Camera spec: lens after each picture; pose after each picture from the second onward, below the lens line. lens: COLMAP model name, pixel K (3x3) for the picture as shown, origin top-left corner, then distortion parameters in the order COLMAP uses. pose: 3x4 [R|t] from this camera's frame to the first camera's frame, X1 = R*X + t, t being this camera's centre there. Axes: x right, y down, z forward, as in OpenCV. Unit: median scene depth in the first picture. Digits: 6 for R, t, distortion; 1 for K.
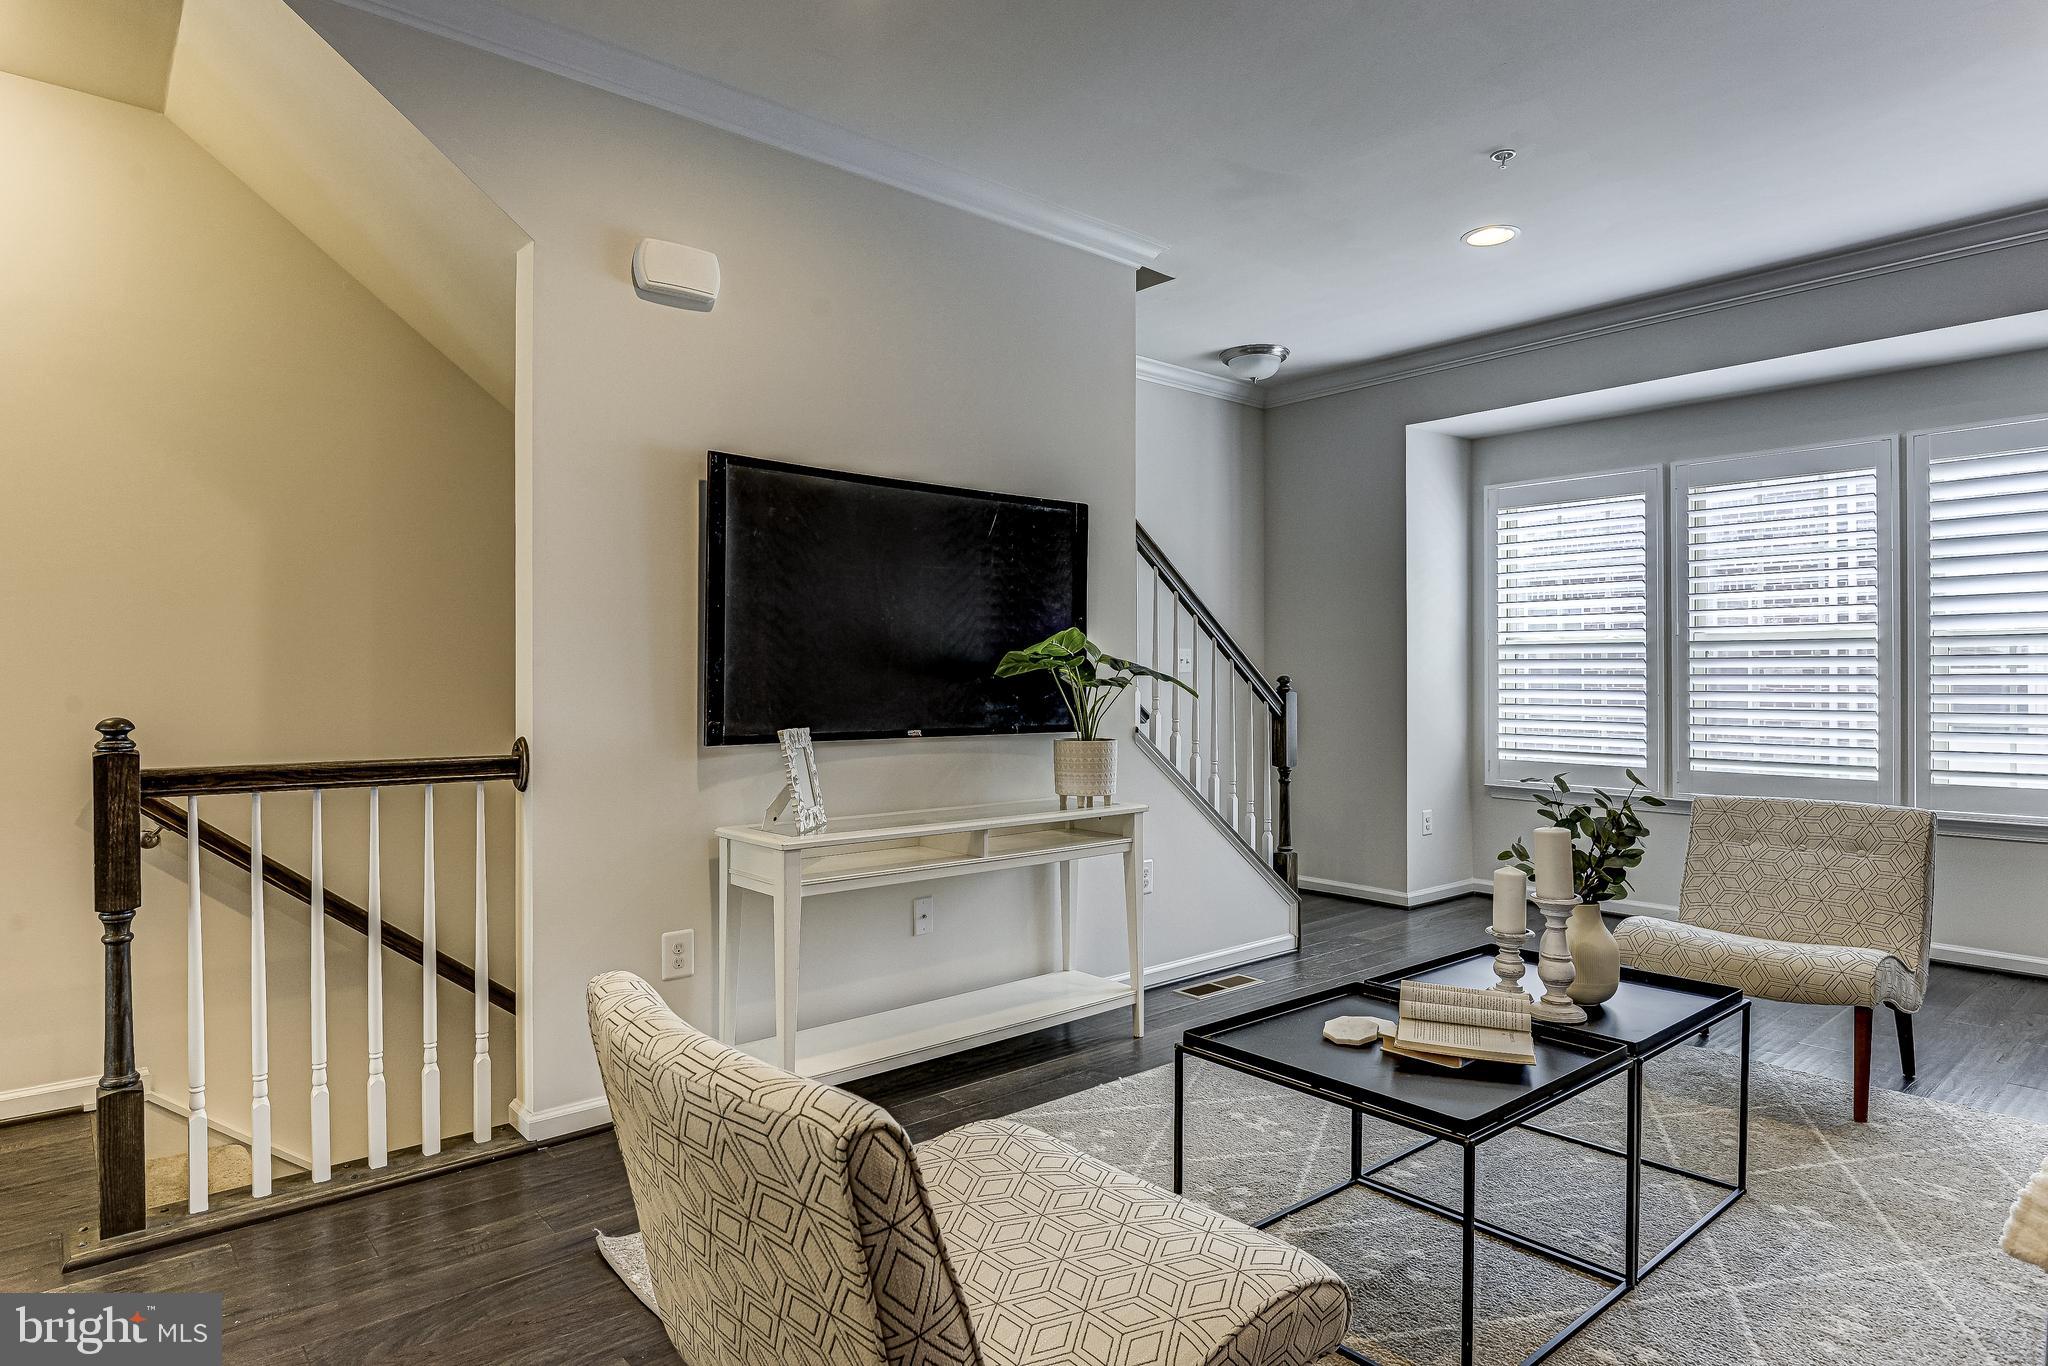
lens RADIAL K [[1144.1, 0, 1024.0], [0, 1144.1, 683.0], [0, 0, 1]] dist [0.027432, 0.000010]
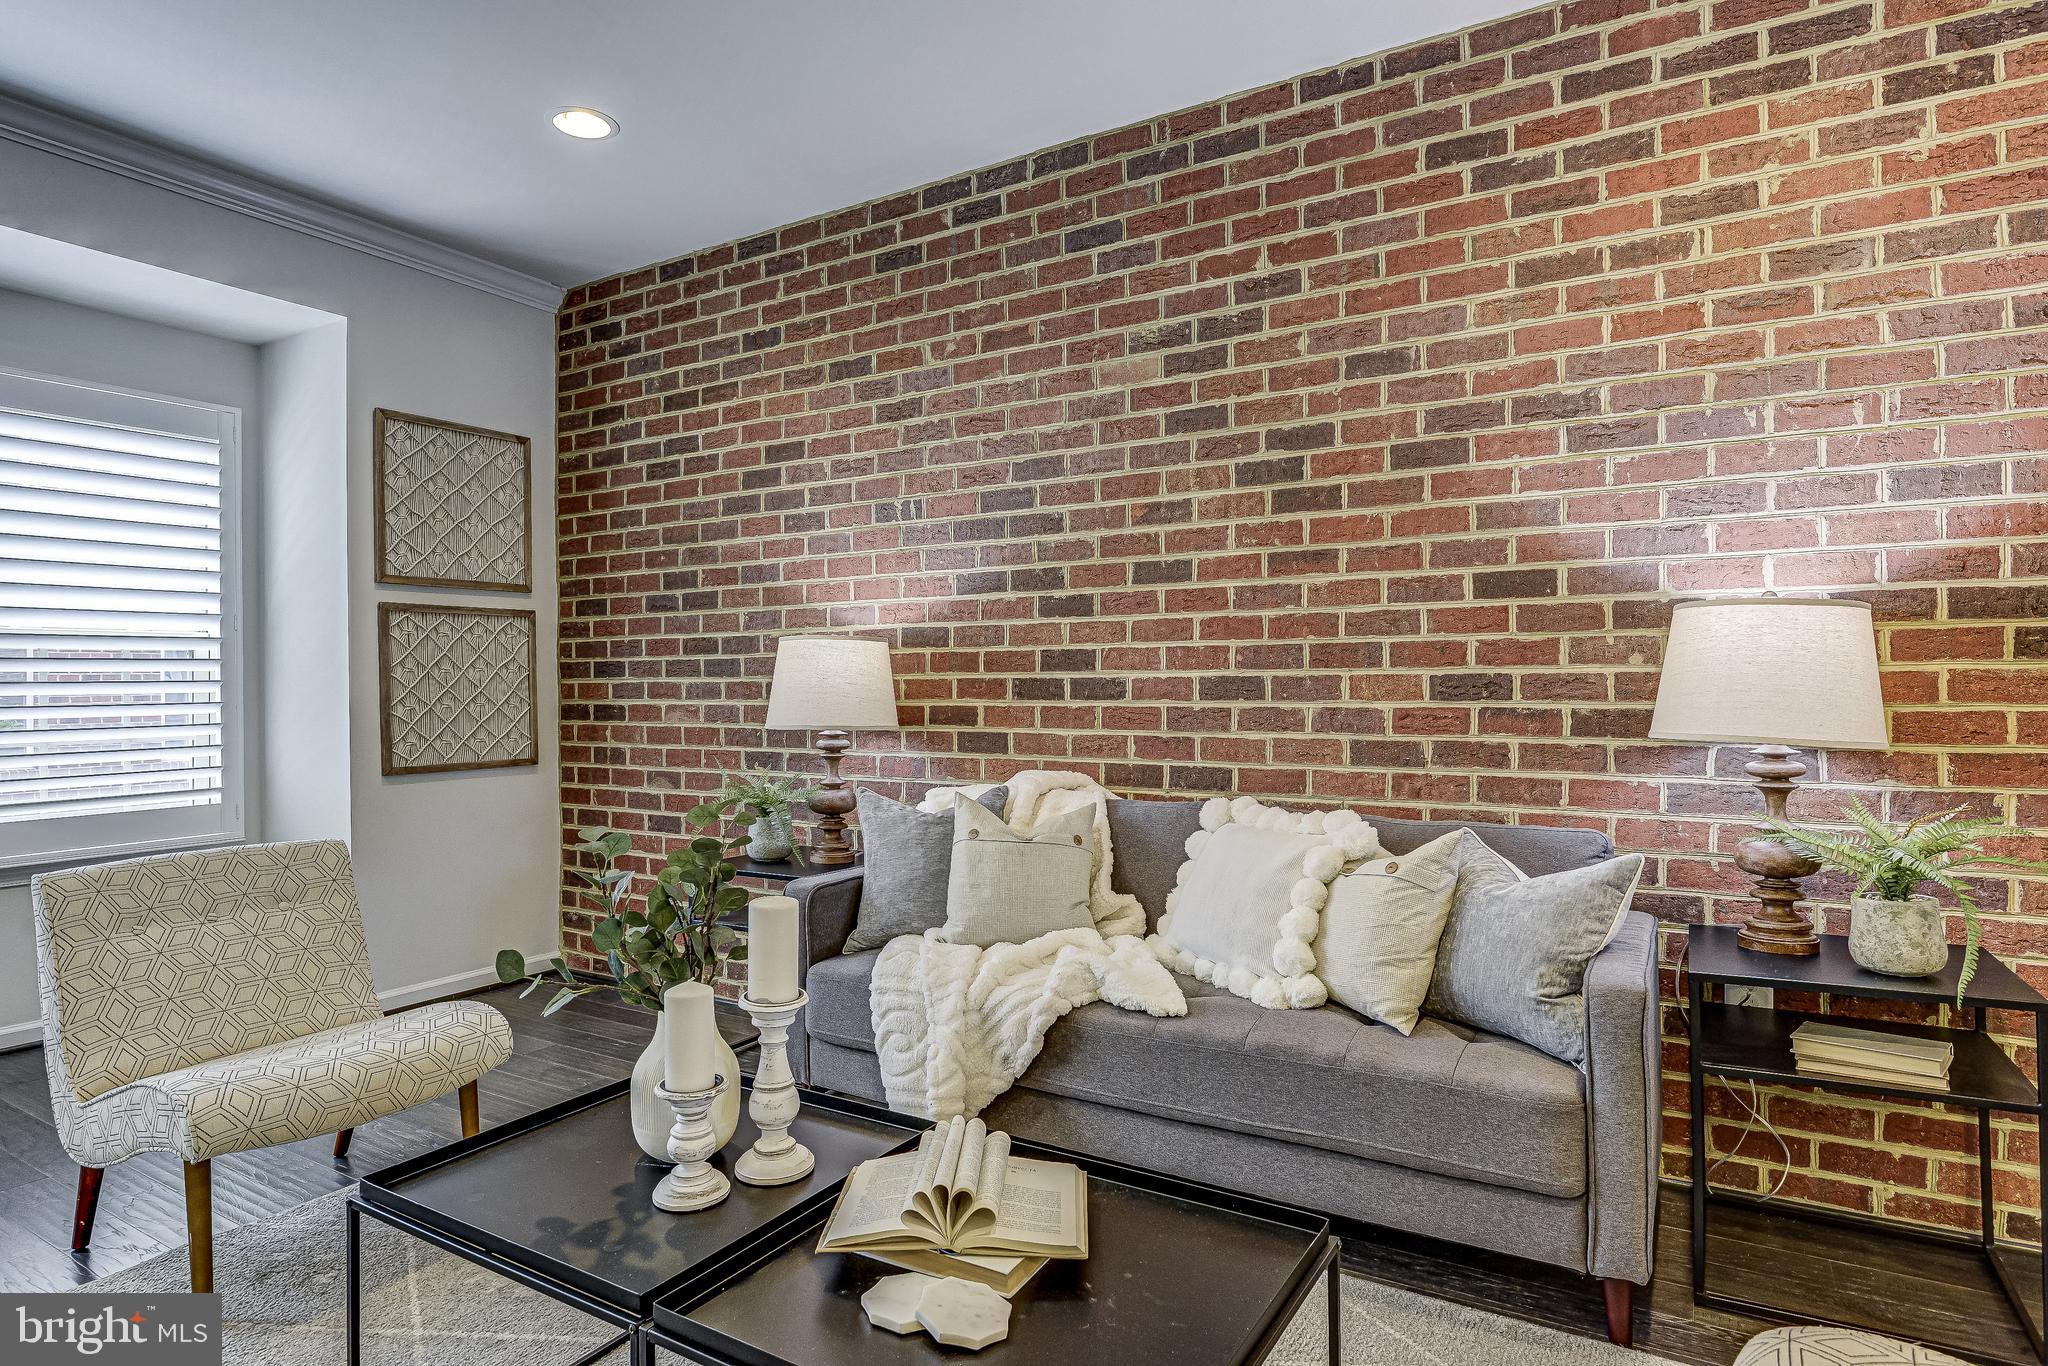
lens RADIAL K [[1131.7, 0, 1016.9], [0, 1131.7, 679.5], [0, 0, 1]] dist [-0.000826, -0.013844]
pose [[-0.307554, 0.002633, 0.951527, -0.145337], [0.010375, 0.999946, 0.000586, -0.002647], [-0.951474, 0.010052, -0.307565, 0.666881]]
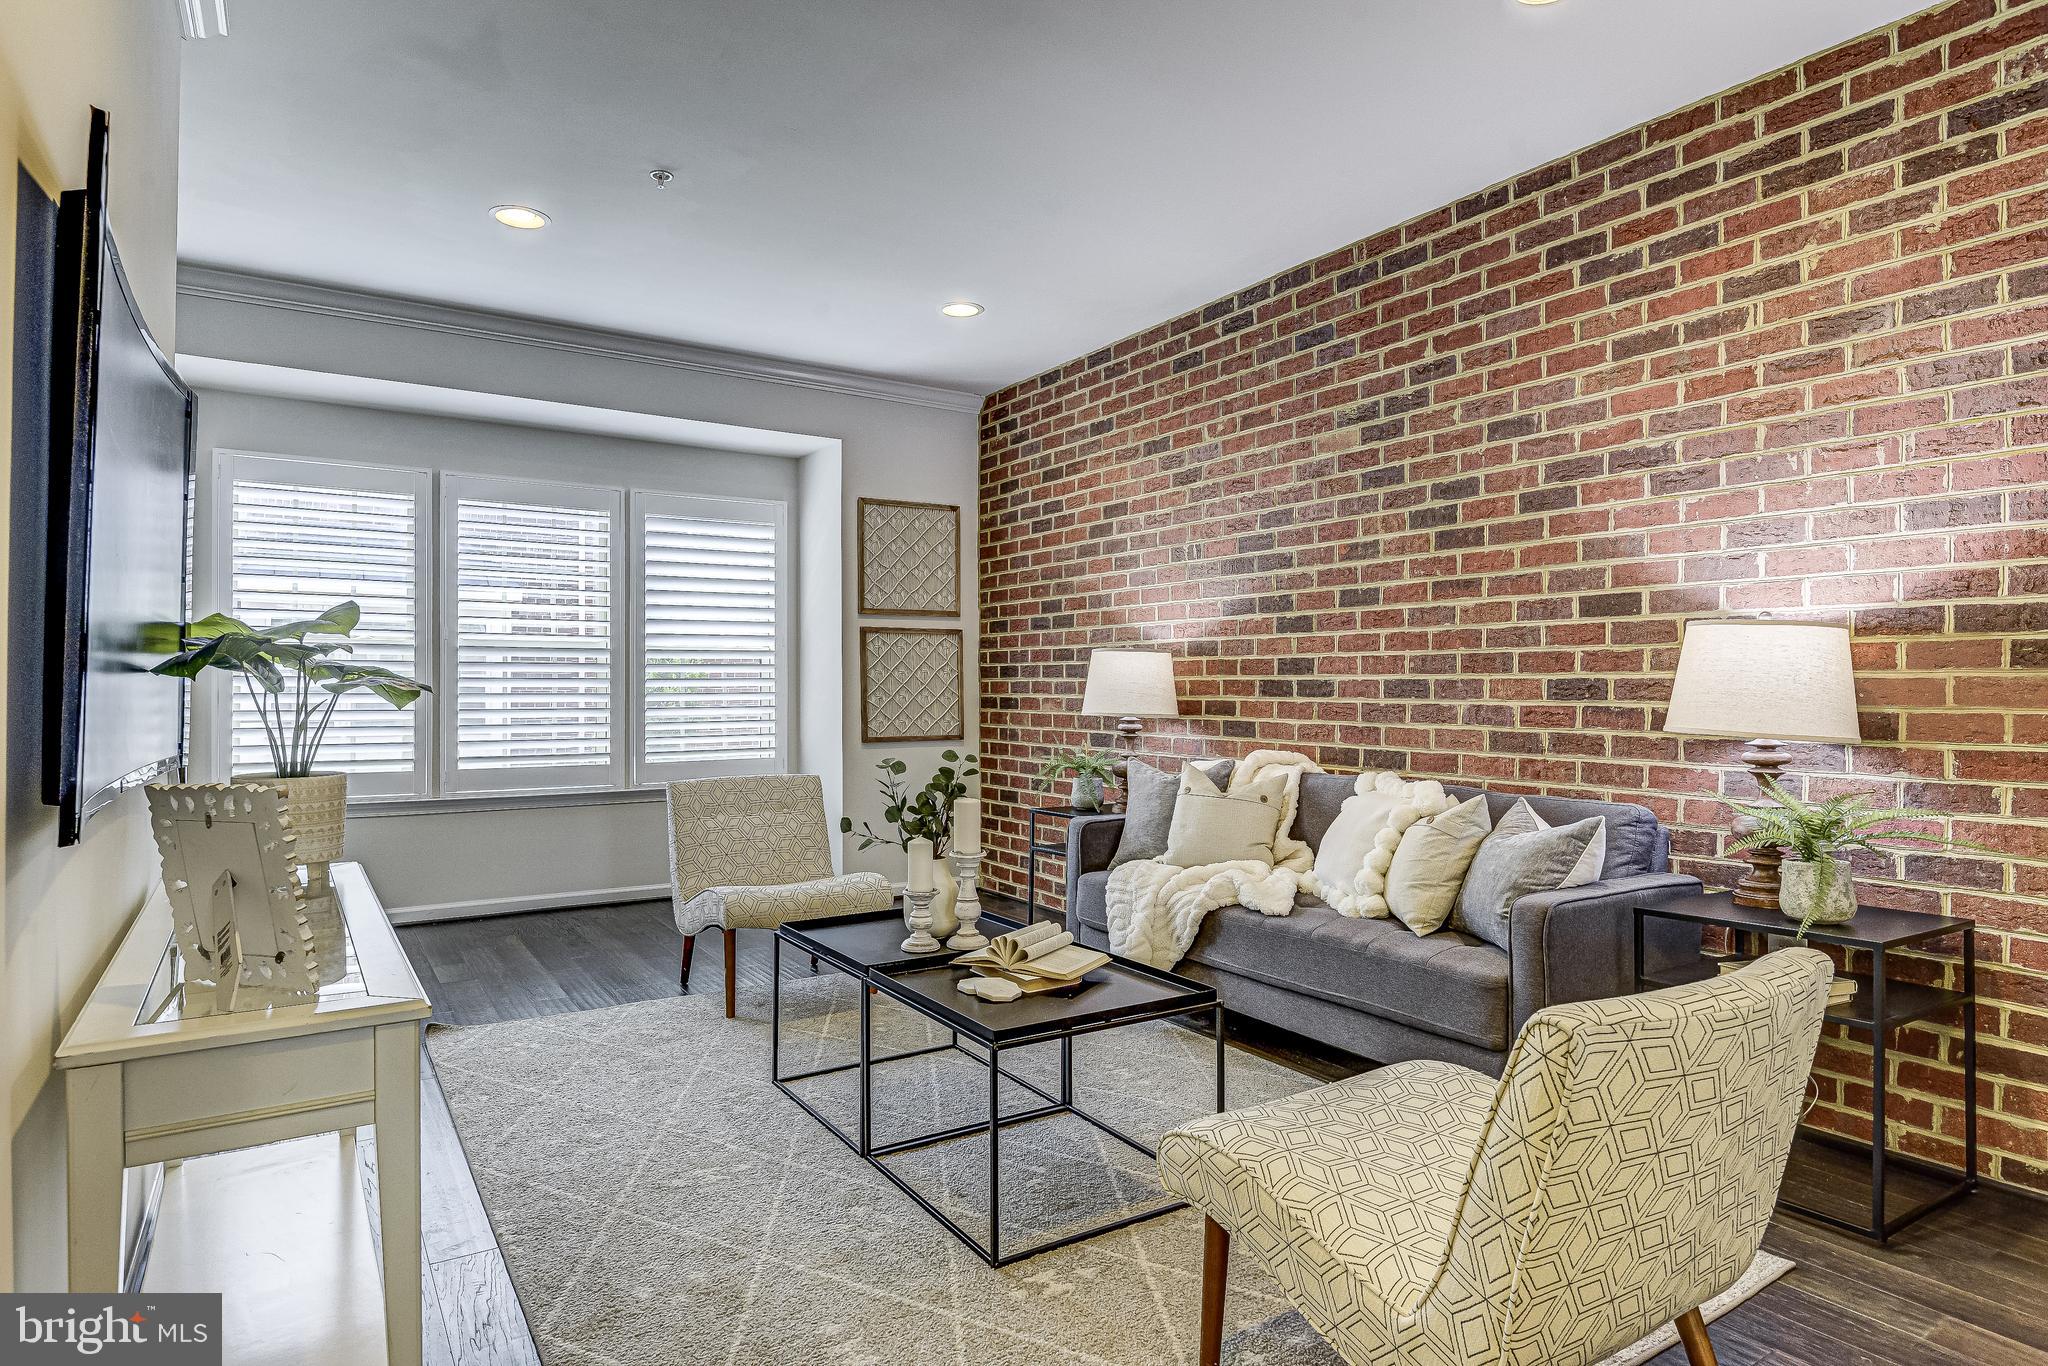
lens RADIAL K [[1131.7, 0, 1016.9], [0, 1131.7, 679.5], [0, 0, 1]] dist [-0.000826, -0.013844]
pose [[0.136856, 0.002039, 0.990589, -0.480717], [0.004122, 0.999988, -0.002628, -0.001475], [-0.990582, 0.004443, 0.136846, 0.483718]]
